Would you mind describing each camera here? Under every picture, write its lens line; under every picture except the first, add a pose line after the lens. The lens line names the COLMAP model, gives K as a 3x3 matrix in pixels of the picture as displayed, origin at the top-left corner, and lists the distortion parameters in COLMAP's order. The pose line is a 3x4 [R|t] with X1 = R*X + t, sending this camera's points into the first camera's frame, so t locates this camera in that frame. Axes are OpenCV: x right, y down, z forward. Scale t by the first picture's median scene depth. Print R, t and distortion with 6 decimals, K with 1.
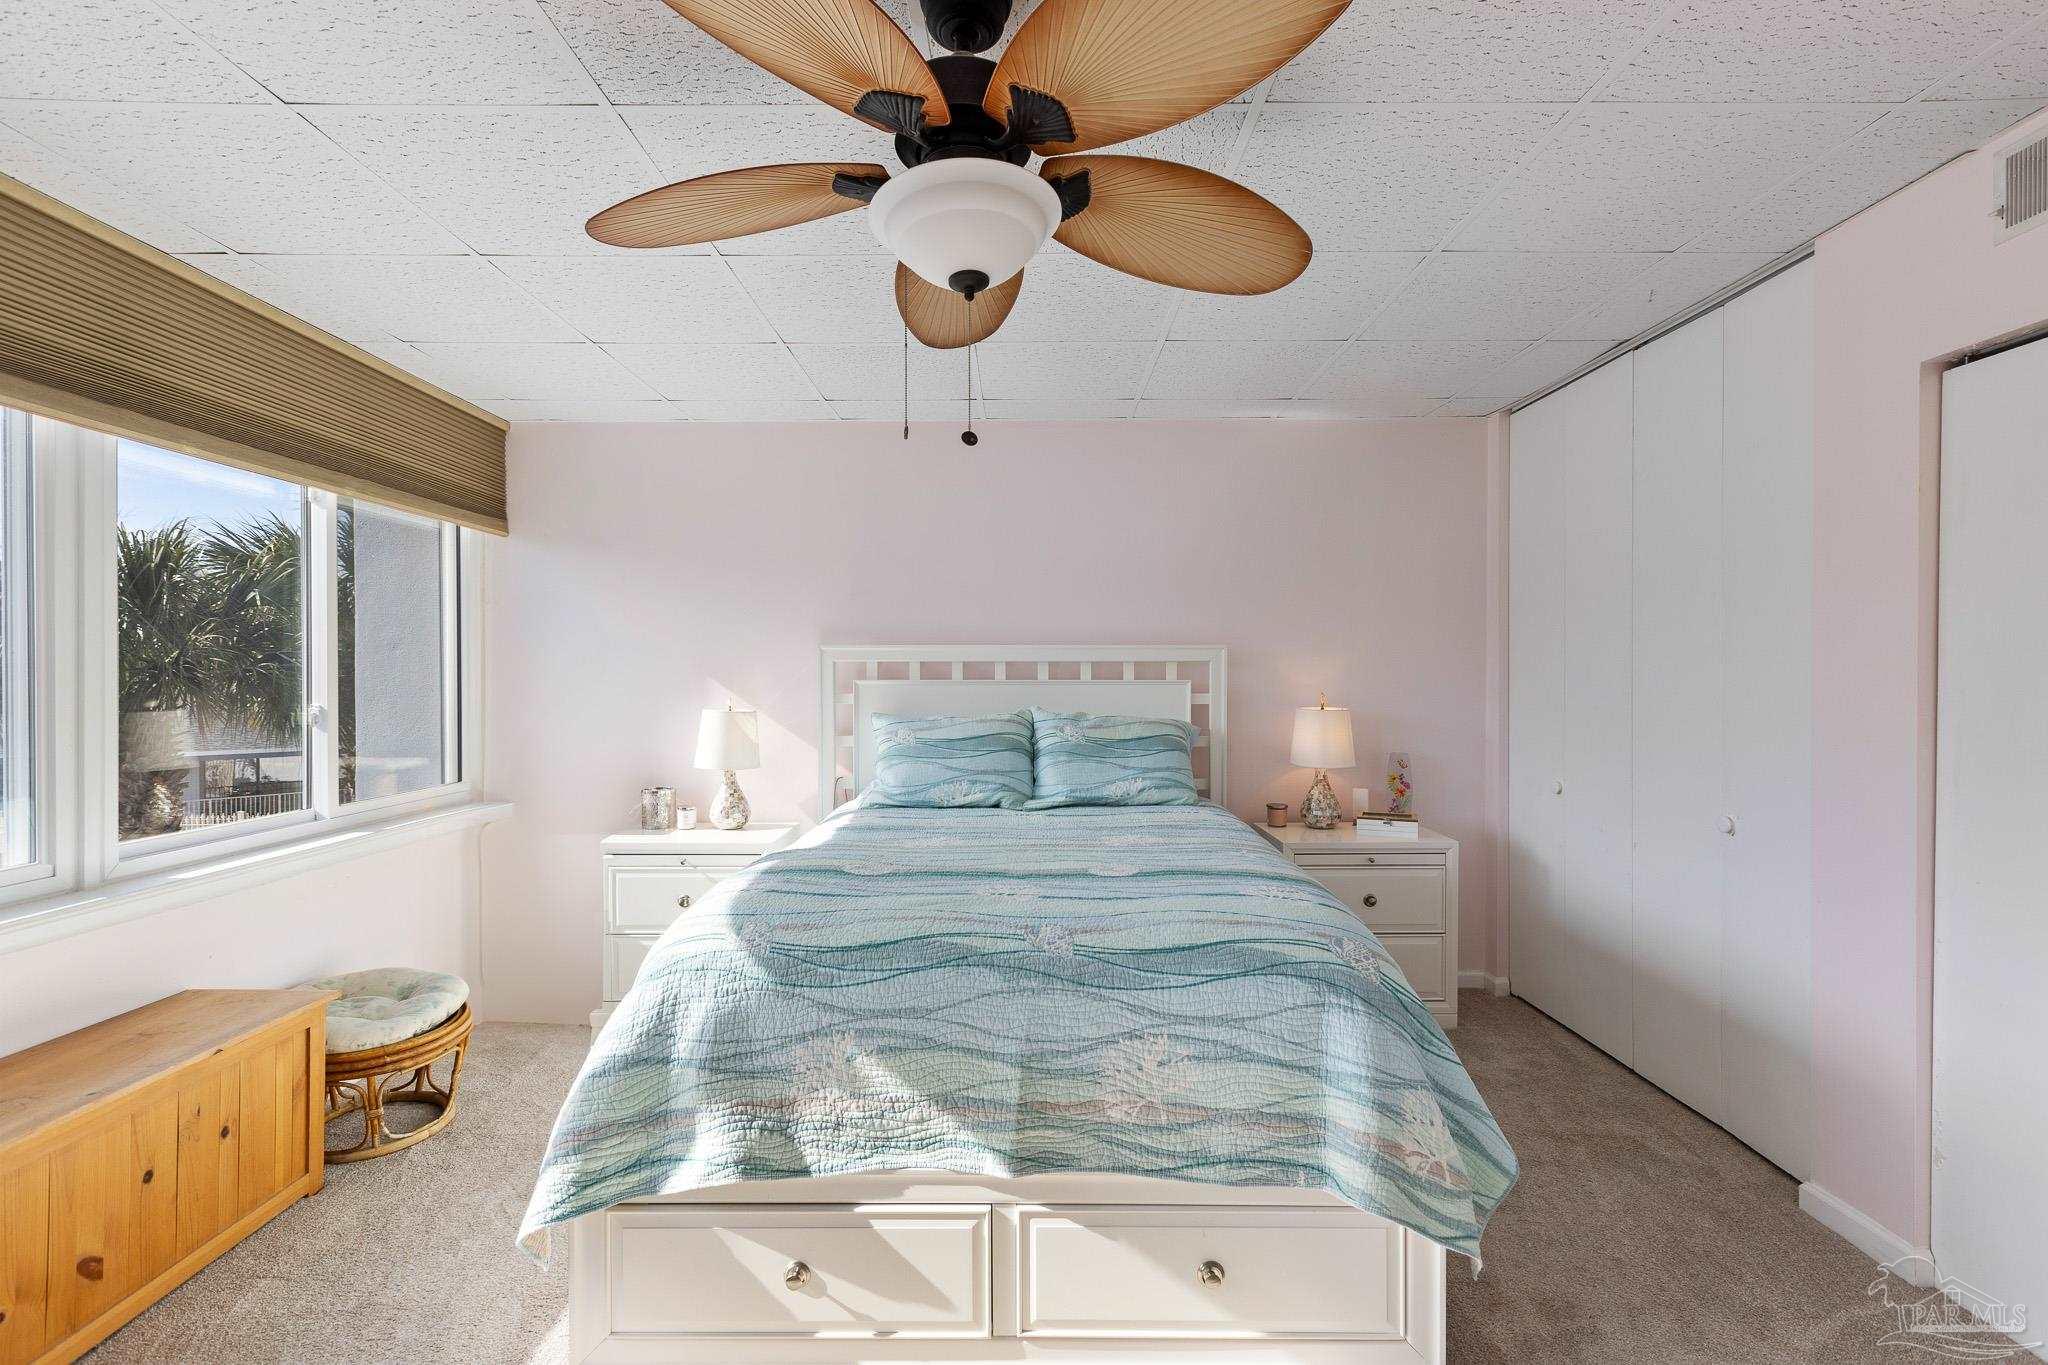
lens RADIAL K [[913.7, 0, 1029.8], [0, 913.7, 680.6], [0, 0, 1]] dist [0.004344, -0.000260]
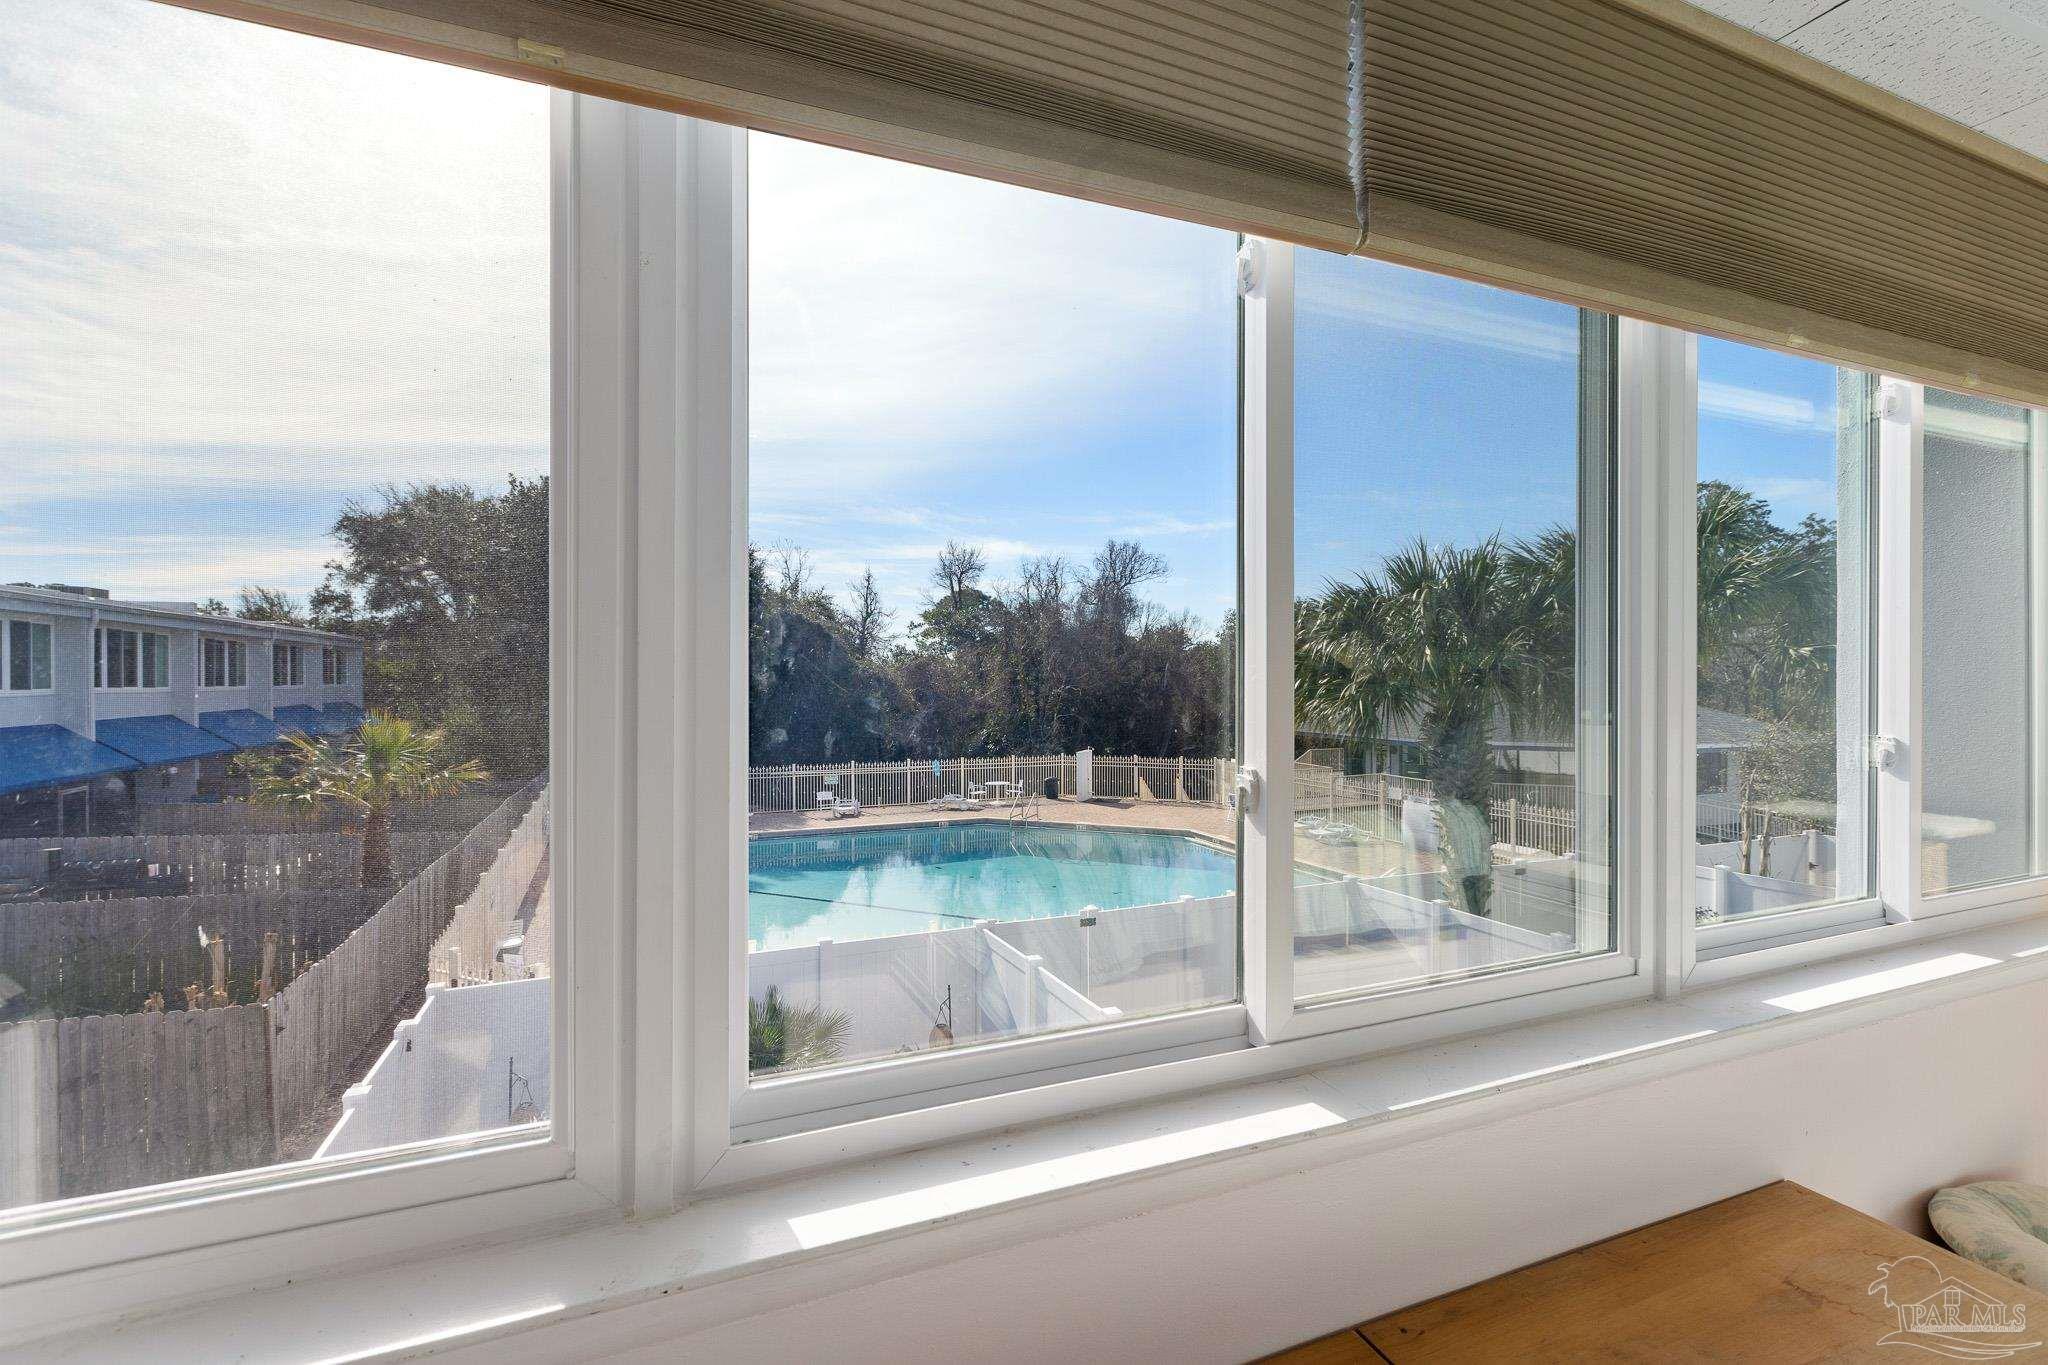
lens RADIAL K [[913.7, 0, 1029.8], [0, 913.7, 680.6], [0, 0, 1]] dist [0.004344, -0.000260]
pose [[0.386731, 0.004582, -0.922181, -0.672711], [-0.004342, 0.999986, 0.003147, -0.018736], [0.922182, 0.002788, 0.386745, 0.331041]]
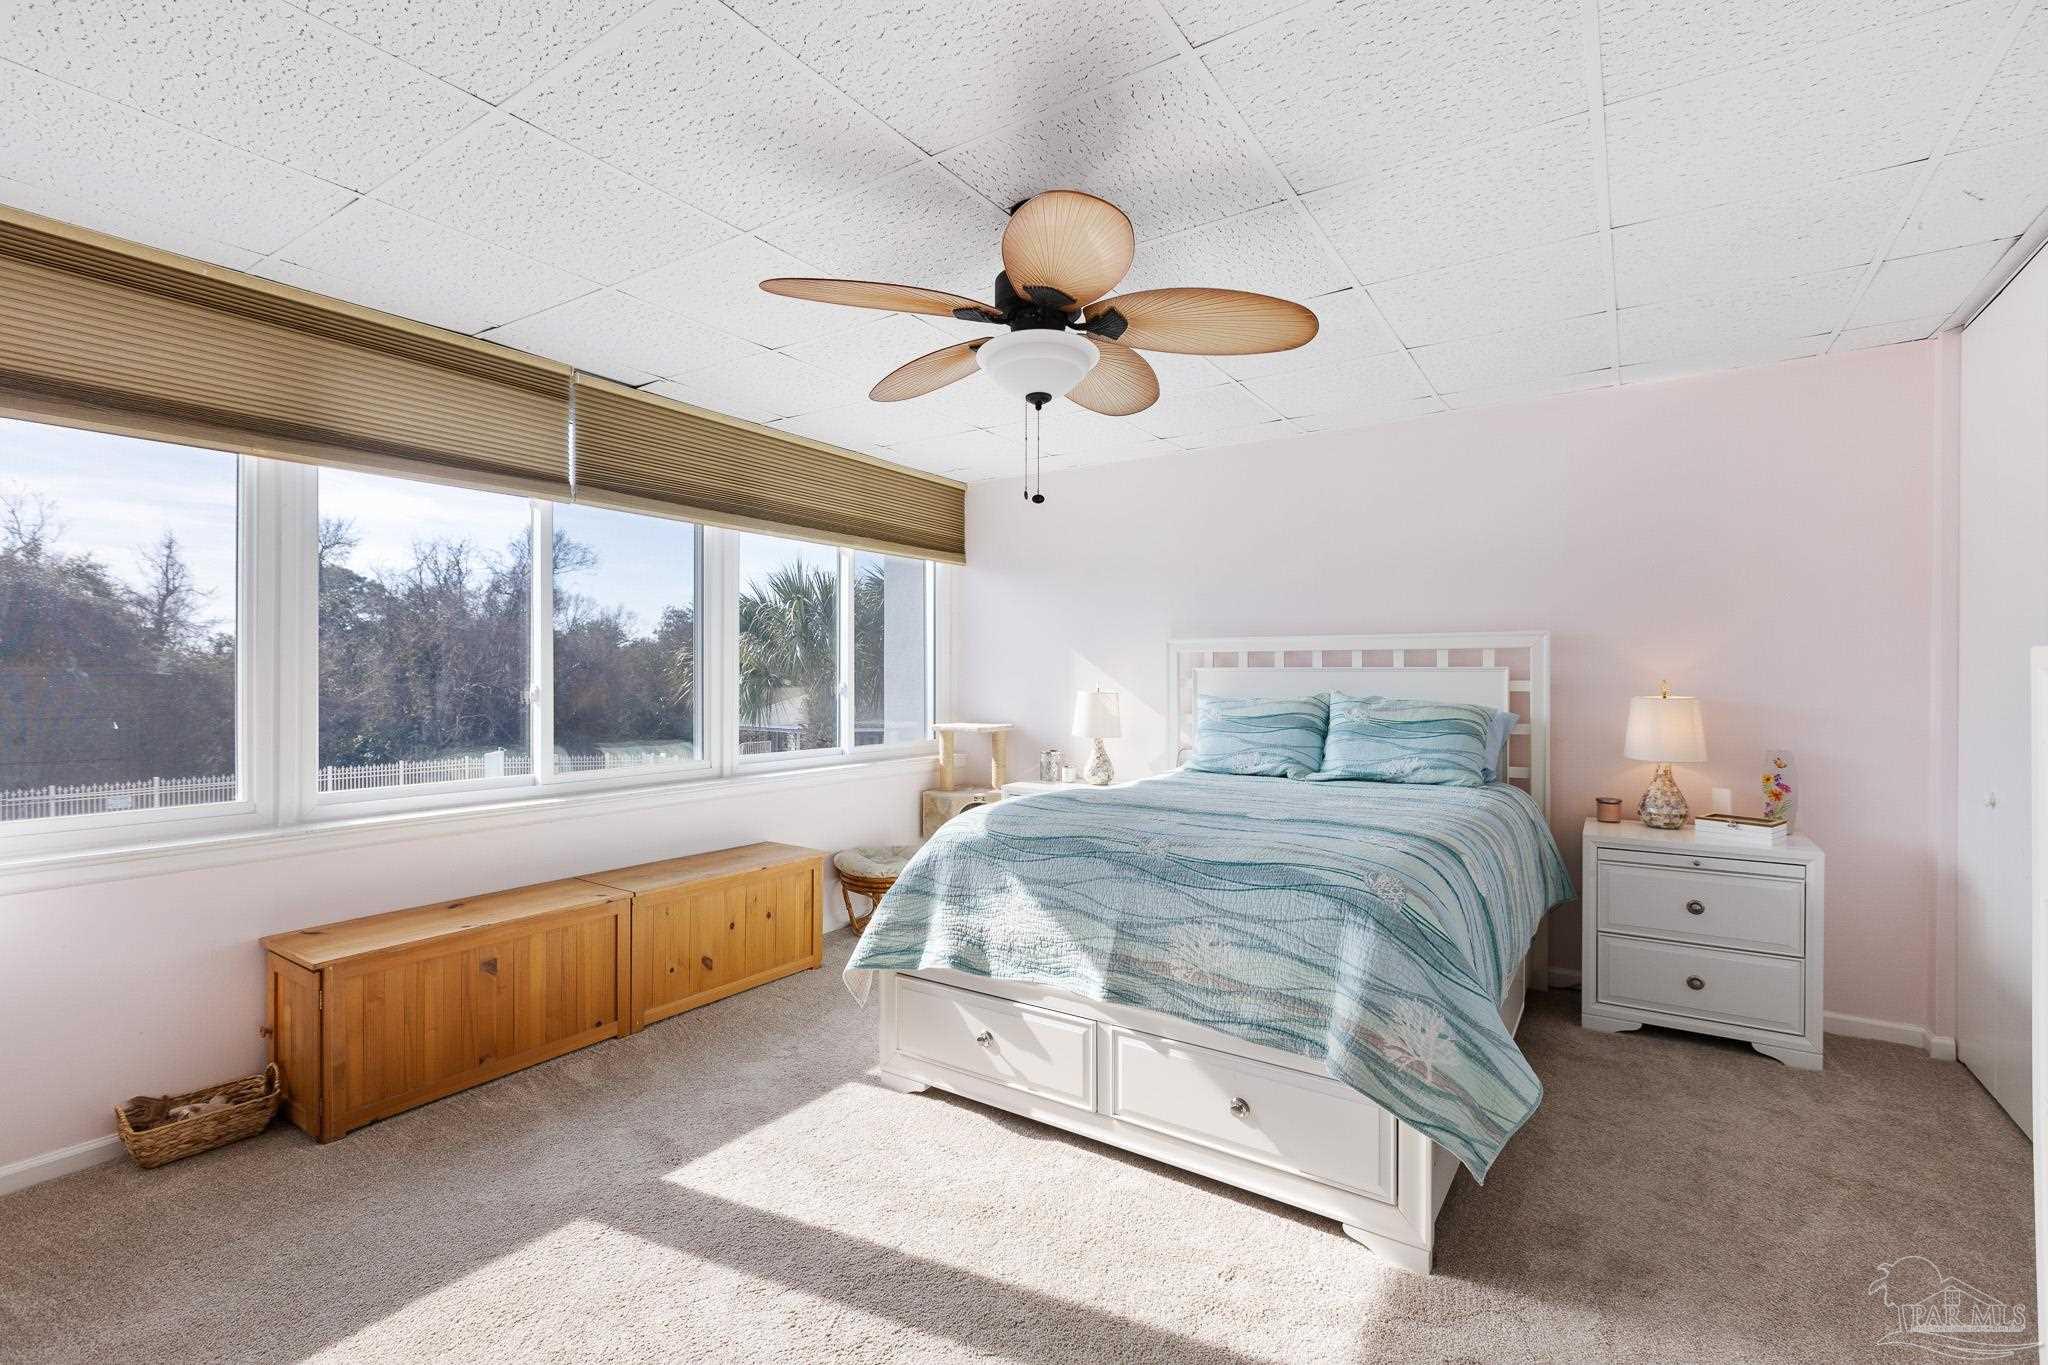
lens RADIAL K [[916.7, 0, 1031.2], [0, 916.7, 681.5], [0, 0, 1]] dist [0.002673, -0.000374]
pose [[0.832132, 0.005320, -0.554552, 0.599627], [-0.005125, 0.999985, 0.001903, 0.032570], [0.554554, 0.001258, 0.832147, -0.230258]]
